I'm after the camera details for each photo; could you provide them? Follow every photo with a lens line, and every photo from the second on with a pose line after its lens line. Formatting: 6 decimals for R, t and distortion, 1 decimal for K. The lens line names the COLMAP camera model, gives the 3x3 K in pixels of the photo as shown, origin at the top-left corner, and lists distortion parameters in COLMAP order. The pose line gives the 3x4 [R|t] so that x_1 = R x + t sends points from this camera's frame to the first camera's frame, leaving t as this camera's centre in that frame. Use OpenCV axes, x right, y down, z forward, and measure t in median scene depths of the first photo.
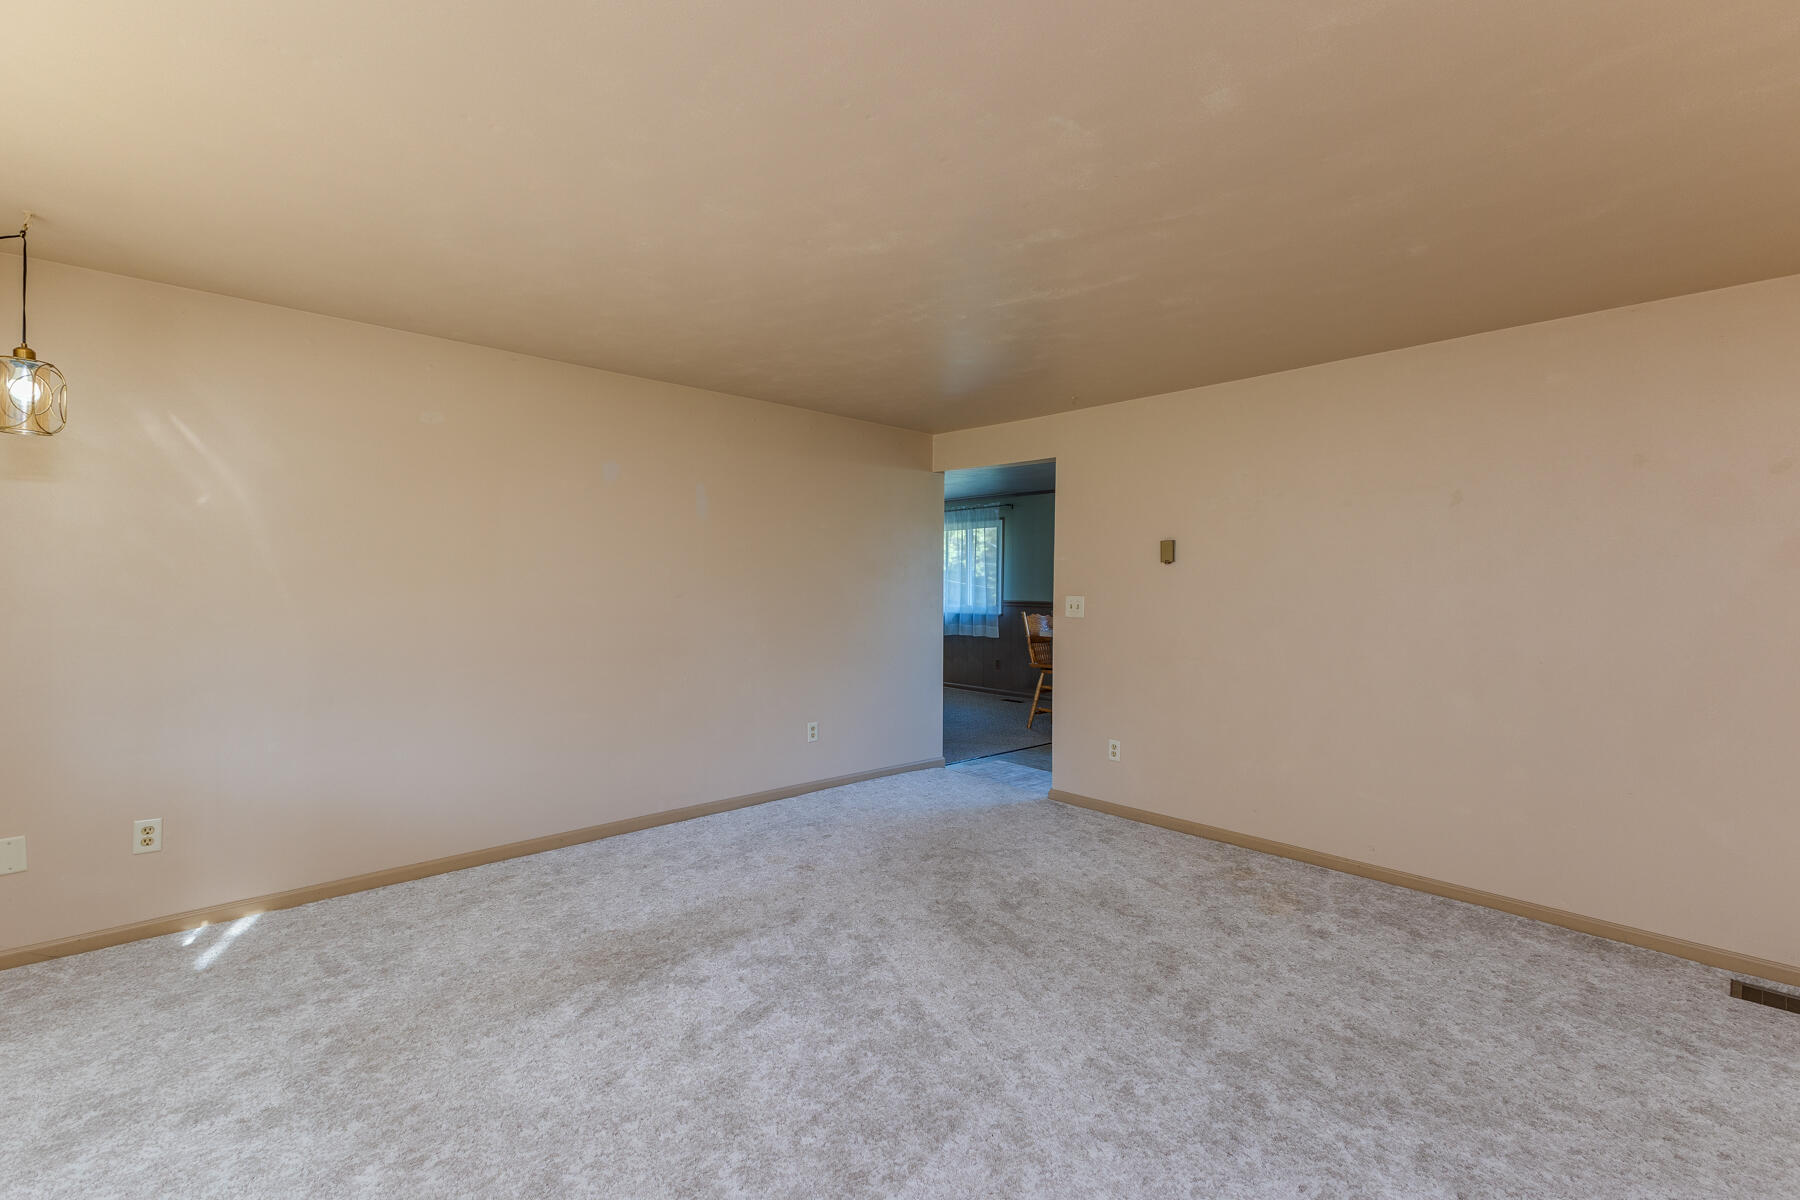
lens RADIAL K [[784.6, 0, 902.6], [0, 784.6, 597.2], [0, 0, 1]] dist [-0.001488, -0.000258]
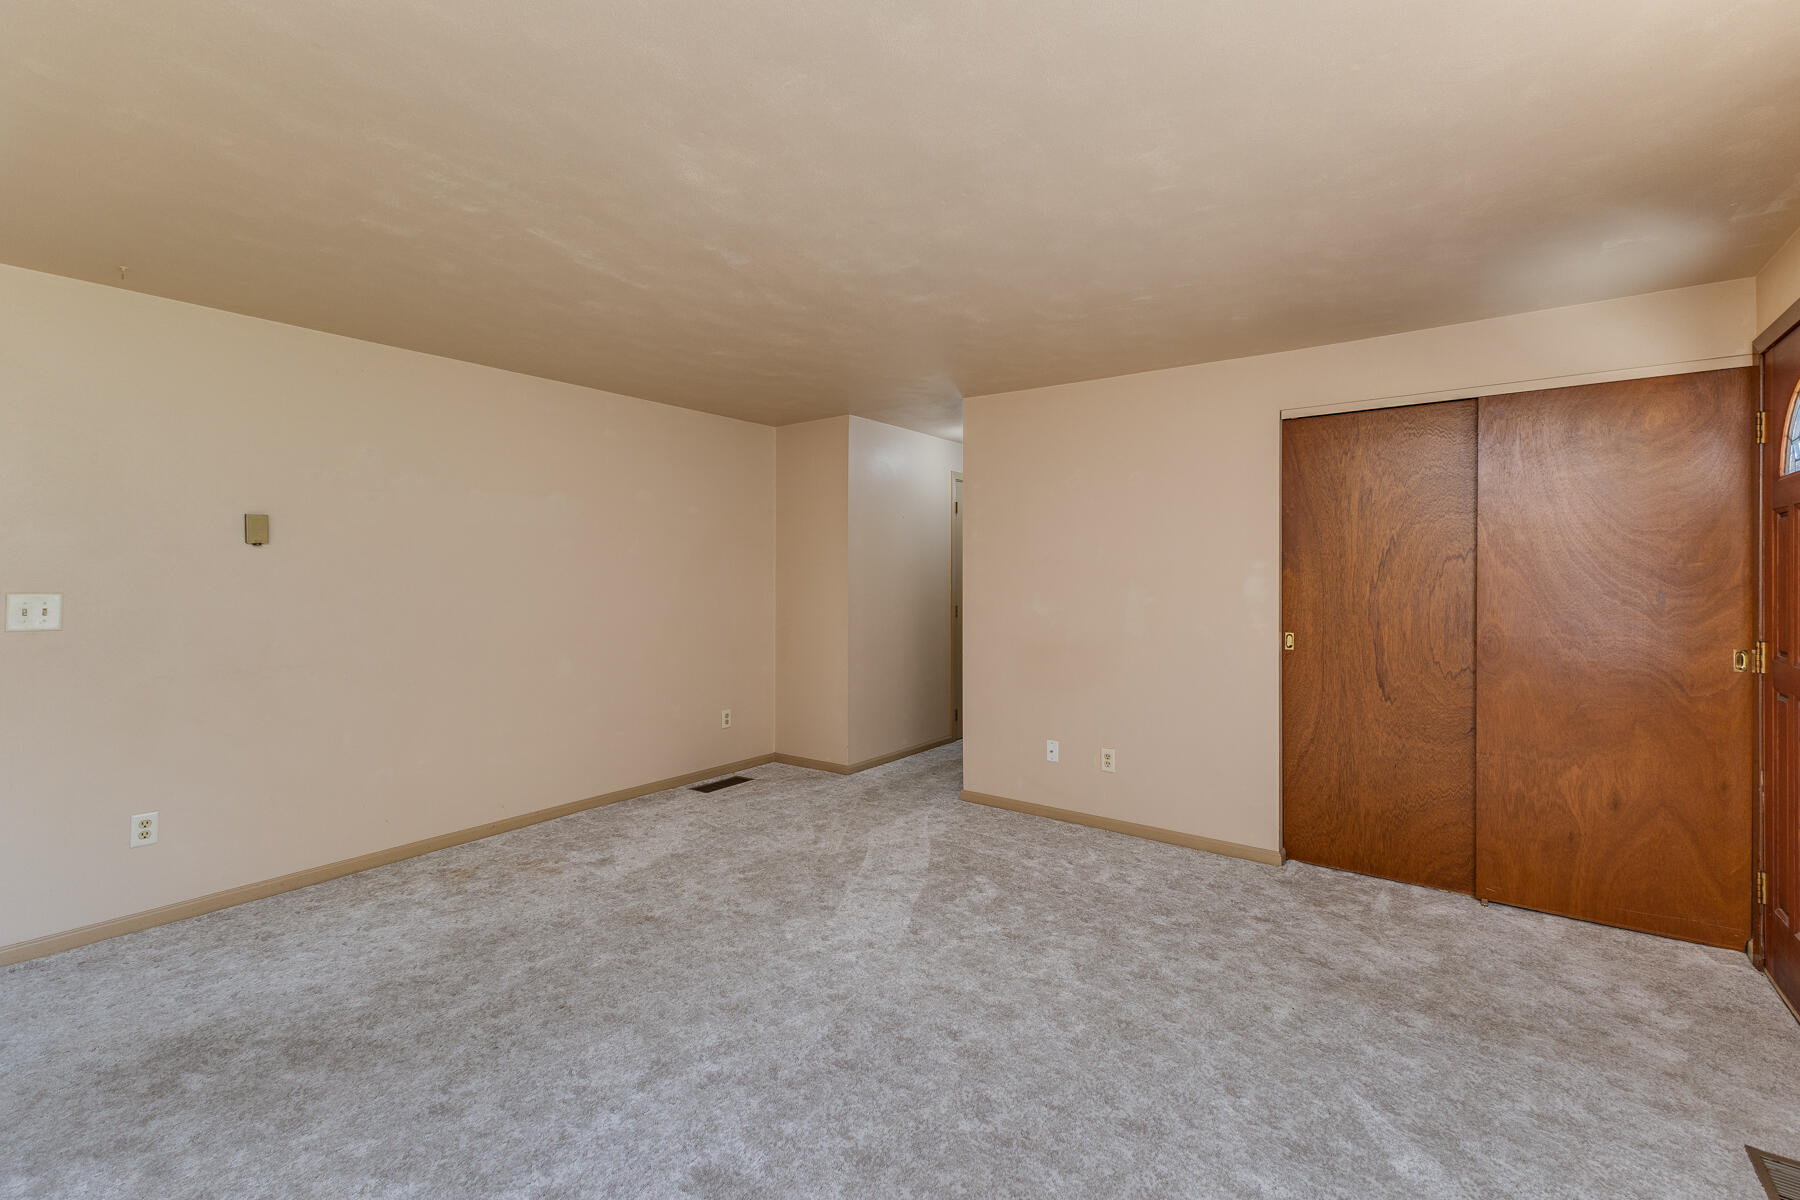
lens RADIAL K [[784.6, 0, 903.6], [0, 784.6, 583.6], [0, 0, 1]] dist [-0.001488, -0.000258]
pose [[-0.205513, -0.021038, 0.978428, -0.660751], [0.009377, 0.999681, 0.023465, -0.023274], [-0.978610, 0.013997, -0.205250, 0.701138]]
